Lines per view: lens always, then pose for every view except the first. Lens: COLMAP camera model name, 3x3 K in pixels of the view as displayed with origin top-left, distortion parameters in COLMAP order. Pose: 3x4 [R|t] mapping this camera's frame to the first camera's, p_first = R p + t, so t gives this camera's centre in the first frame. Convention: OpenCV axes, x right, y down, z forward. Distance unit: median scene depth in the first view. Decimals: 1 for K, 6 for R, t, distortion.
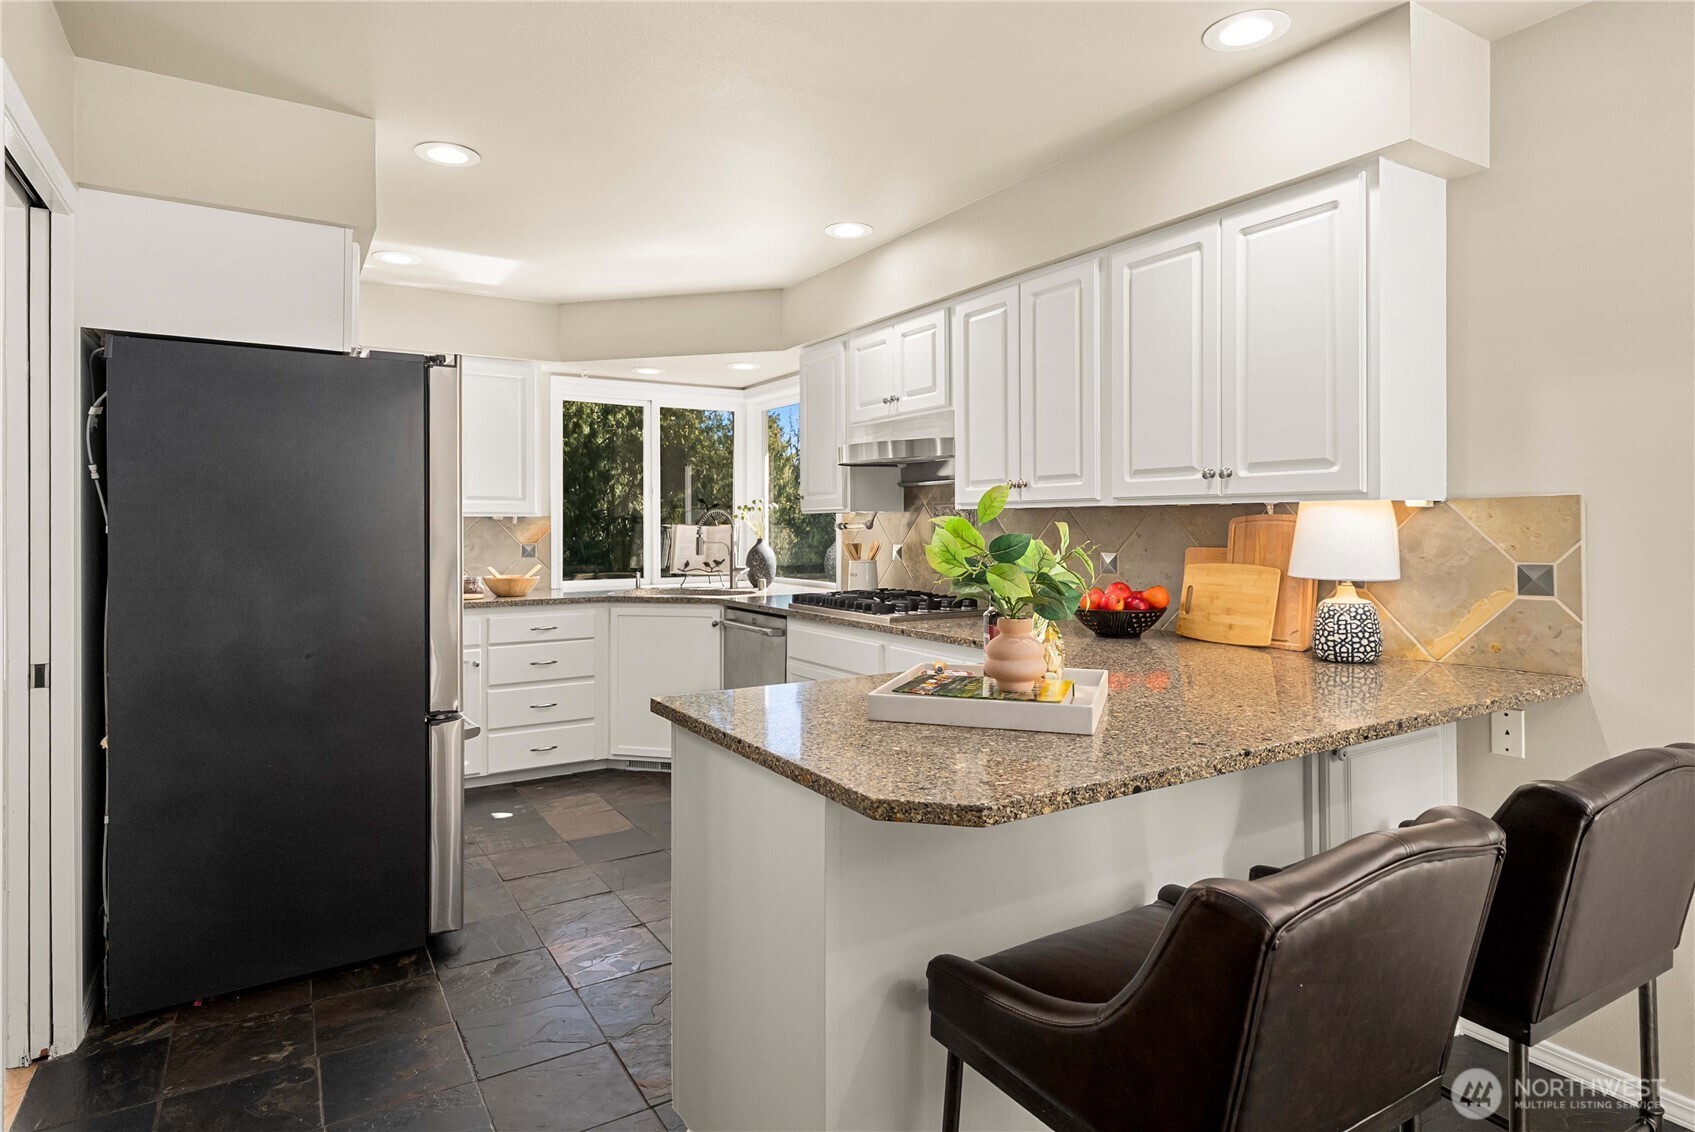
lens RADIAL K [[919.3, 0, 825.5], [0, 919.3, 525.0], [0, 0, 1]] dist [-0.003159, -0.000216]
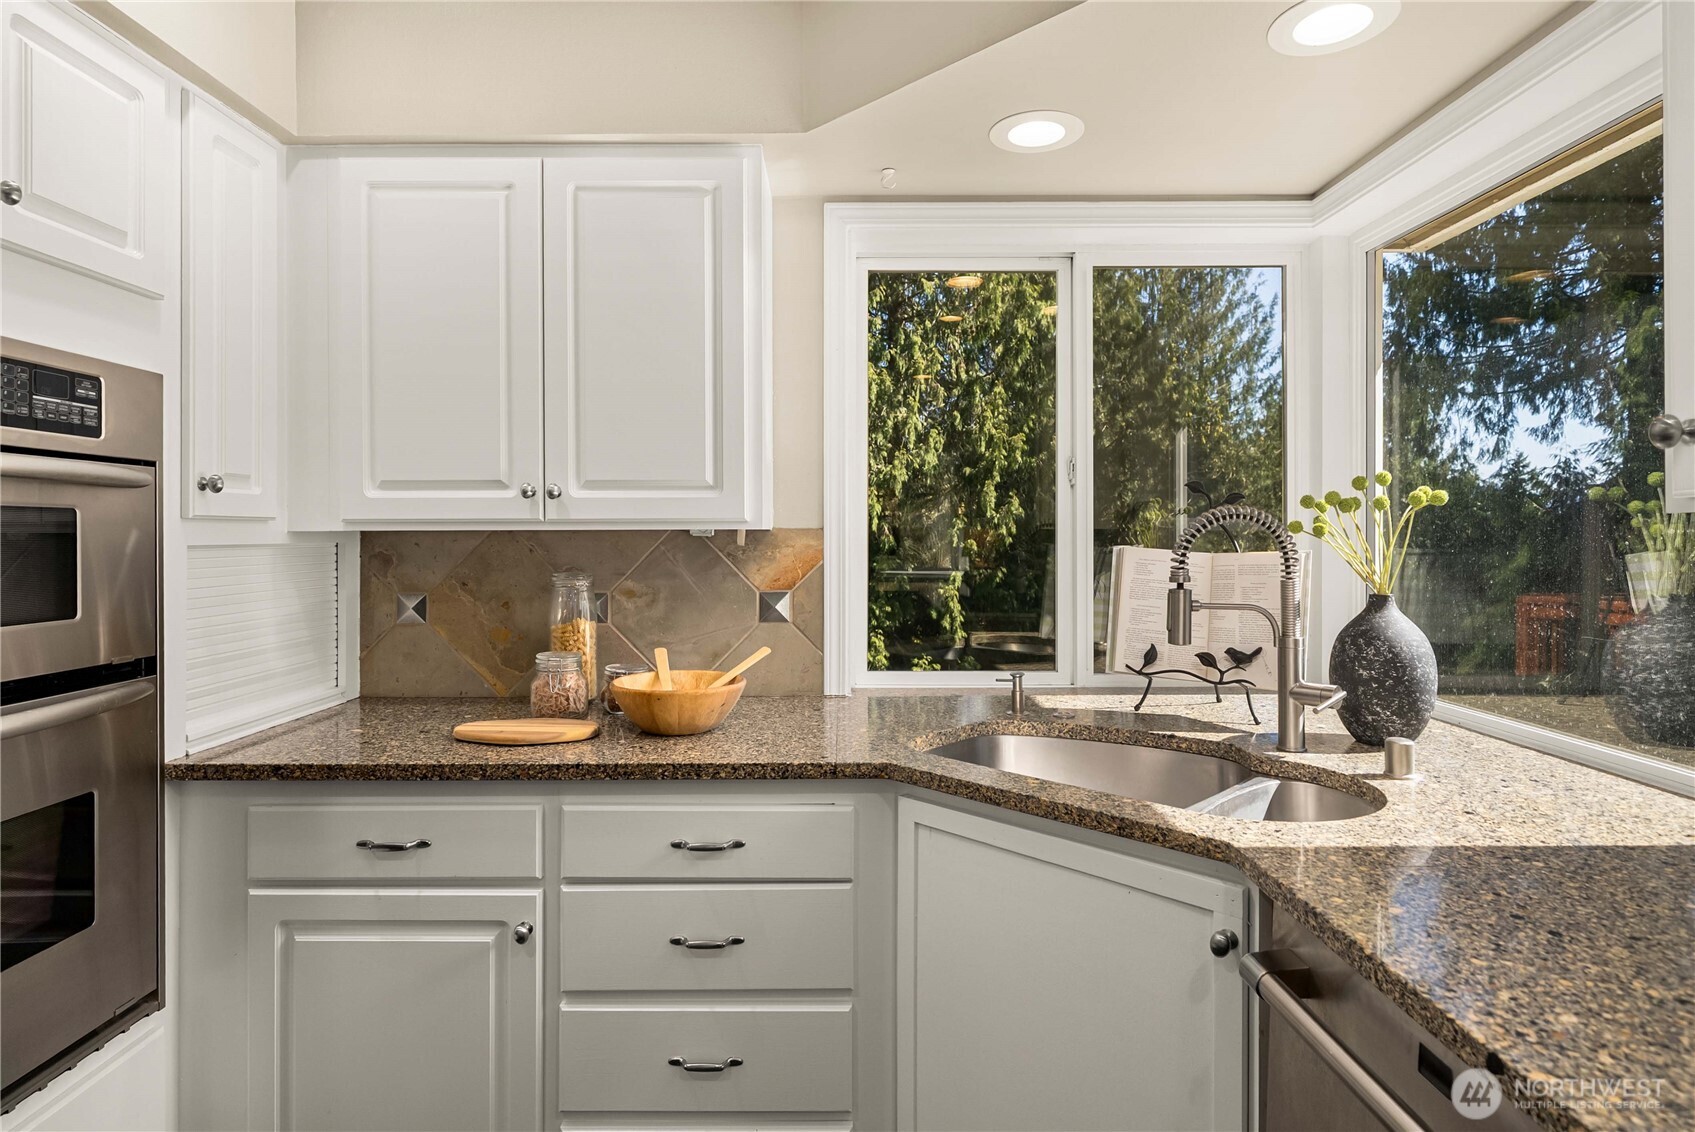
lens RADIAL K [[919.3, 0, 838.8], [0, 919.3, 542.5], [0, 0, 1]] dist [-0.003159, -0.000216]
pose [[0.860325, 0.004119, -0.509730, -0.069903], [-0.000160, 0.999969, 0.007811, -0.006238], [0.509746, -0.006639, 0.860299, 0.615456]]
